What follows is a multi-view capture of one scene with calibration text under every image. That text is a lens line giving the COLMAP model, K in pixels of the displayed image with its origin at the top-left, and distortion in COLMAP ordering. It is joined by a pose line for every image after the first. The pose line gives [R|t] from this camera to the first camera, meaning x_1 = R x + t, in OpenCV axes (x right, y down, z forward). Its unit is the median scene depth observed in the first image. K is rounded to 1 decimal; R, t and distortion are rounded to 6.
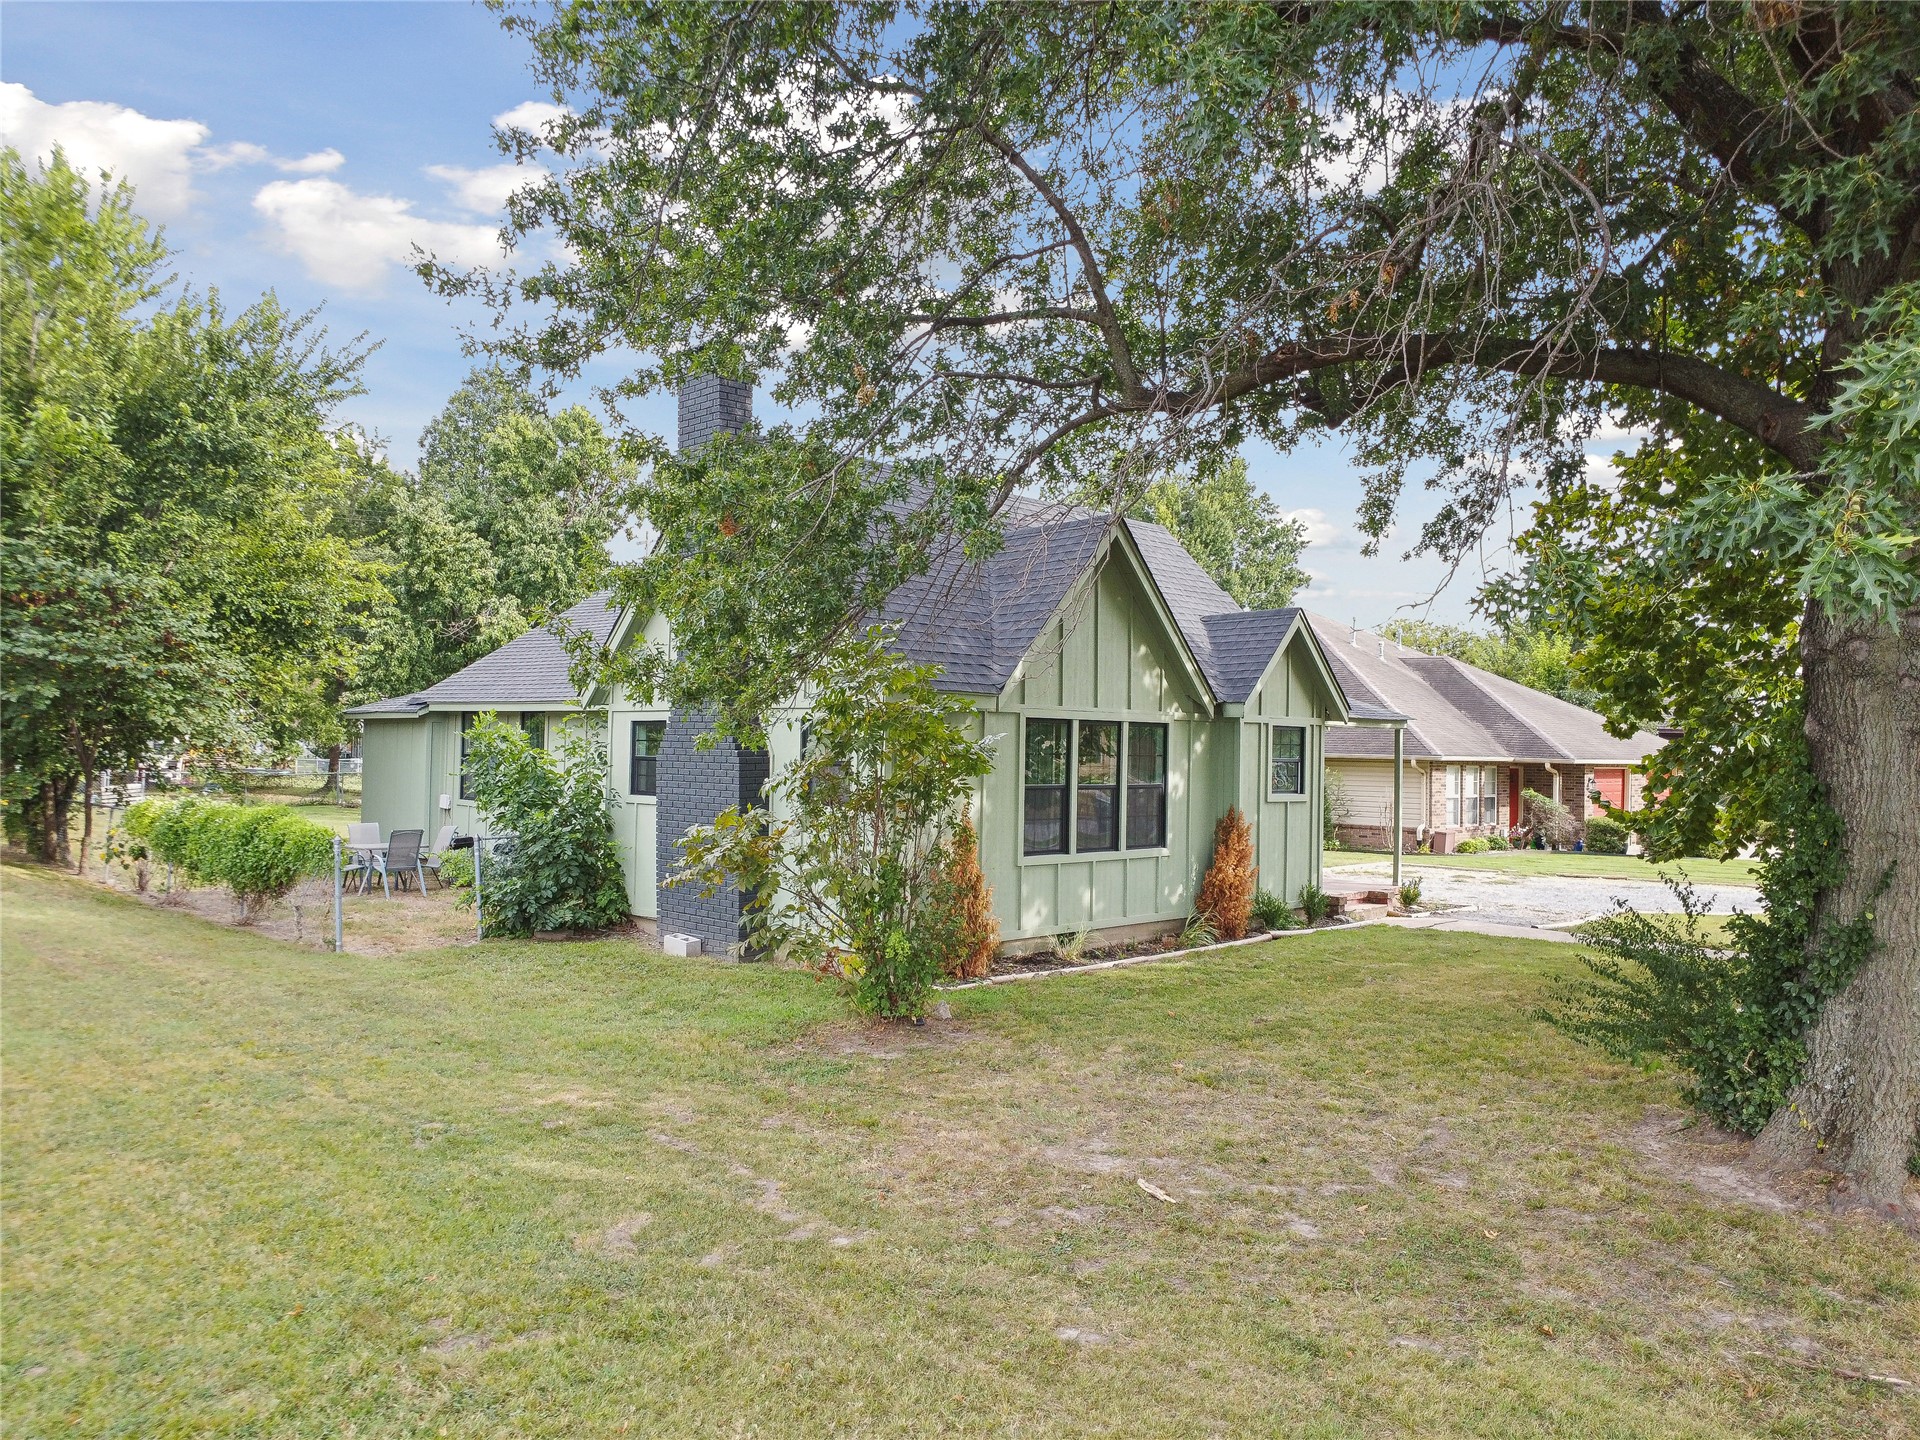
lens RADIAL K [[1387.2, 0, 954.7], [0, 1387.2, 730.0], [0, 0, 1]] dist [-0.012148, -0.001354]
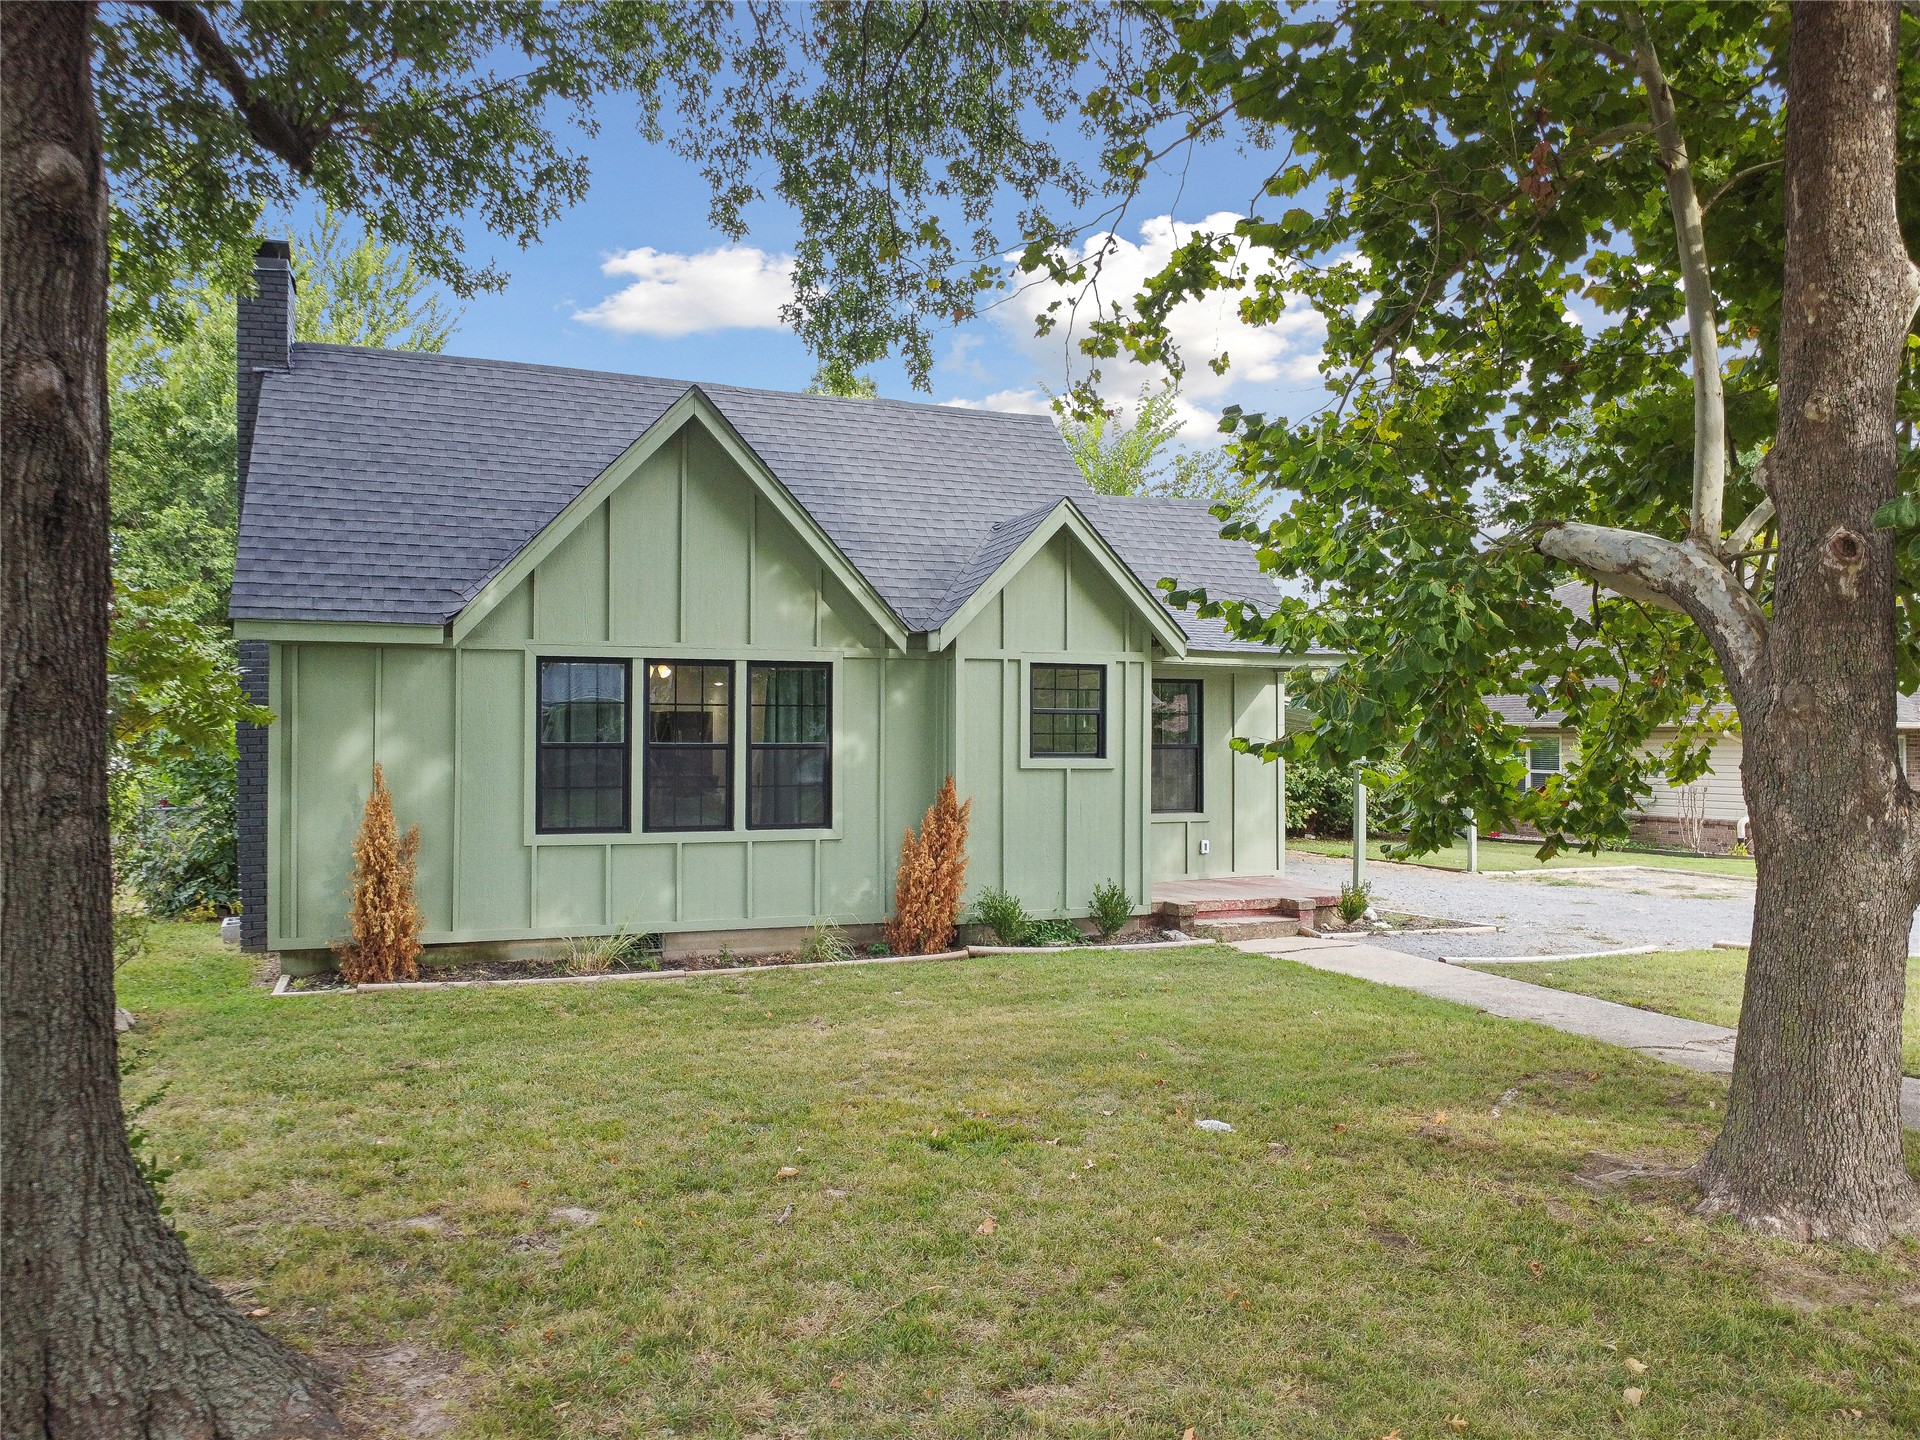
lens RADIAL K [[1390.0, 0, 964.3], [0, 1390.0, 706.8], [0, 0, 1]] dist [-0.018296, -0.002315]
pose [[0.913591, -0.025580, -0.405830, 0.524901], [0.019184, 0.999619, -0.019820, 0.035242], [0.406182, 0.010322, 0.913734, 0.342359]]
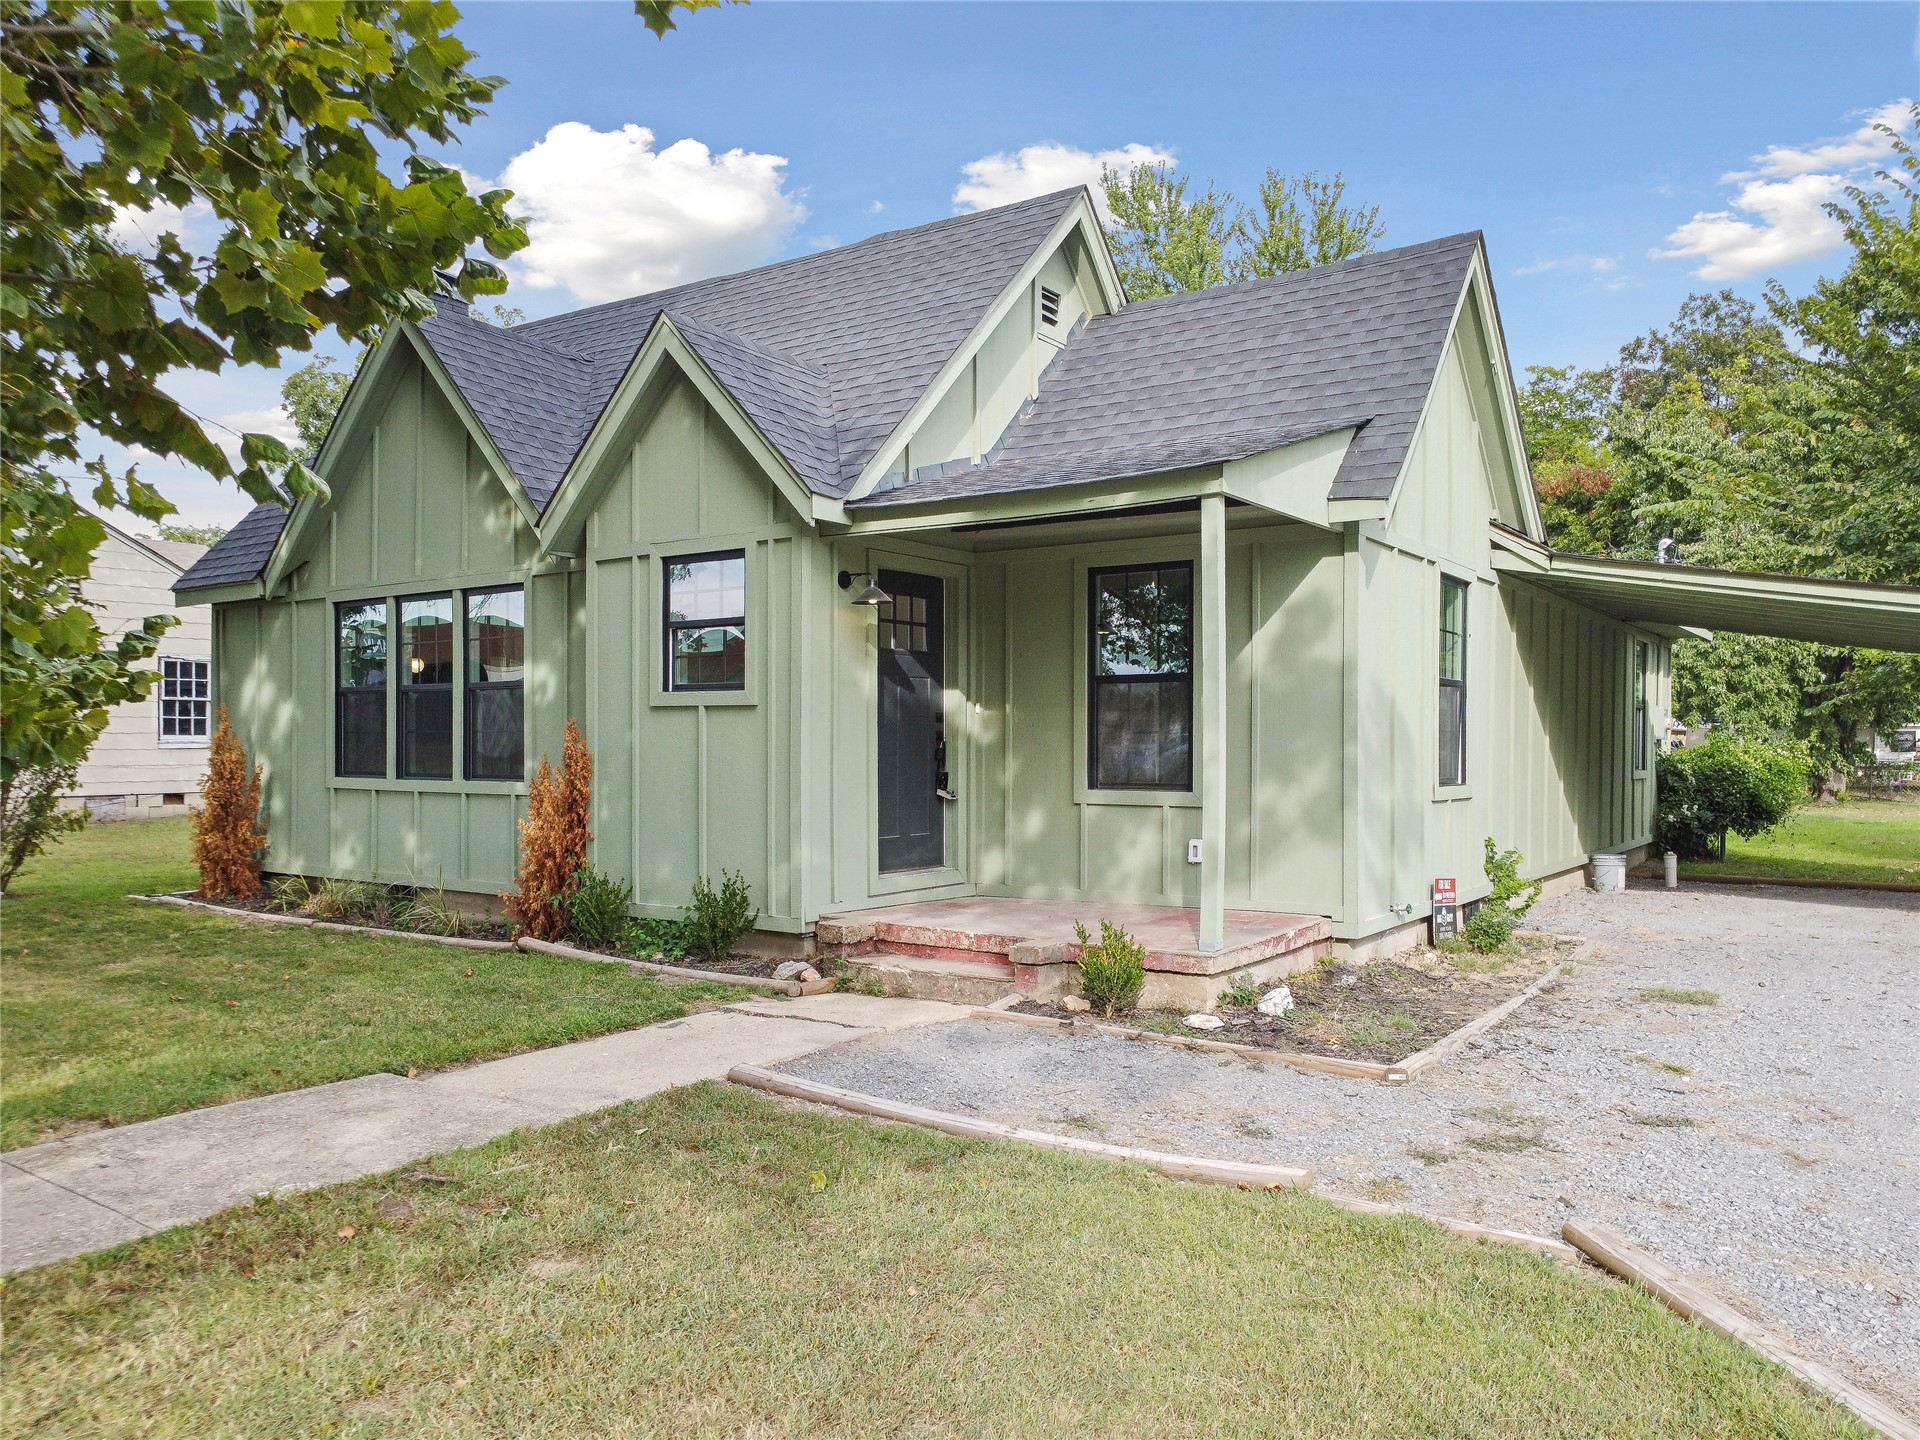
lens RADIAL K [[1407.0, 0, 956.7], [0, 1407.0, 751.6], [0, 0, 1]] dist [-0.012113, -0.003010]
pose [[0.171321, -0.013076, -0.985129, 0.812426], [0.011622, 0.999869, -0.011250, 0.080504], [0.985147, -0.009521, 0.171450, 1.084371]]
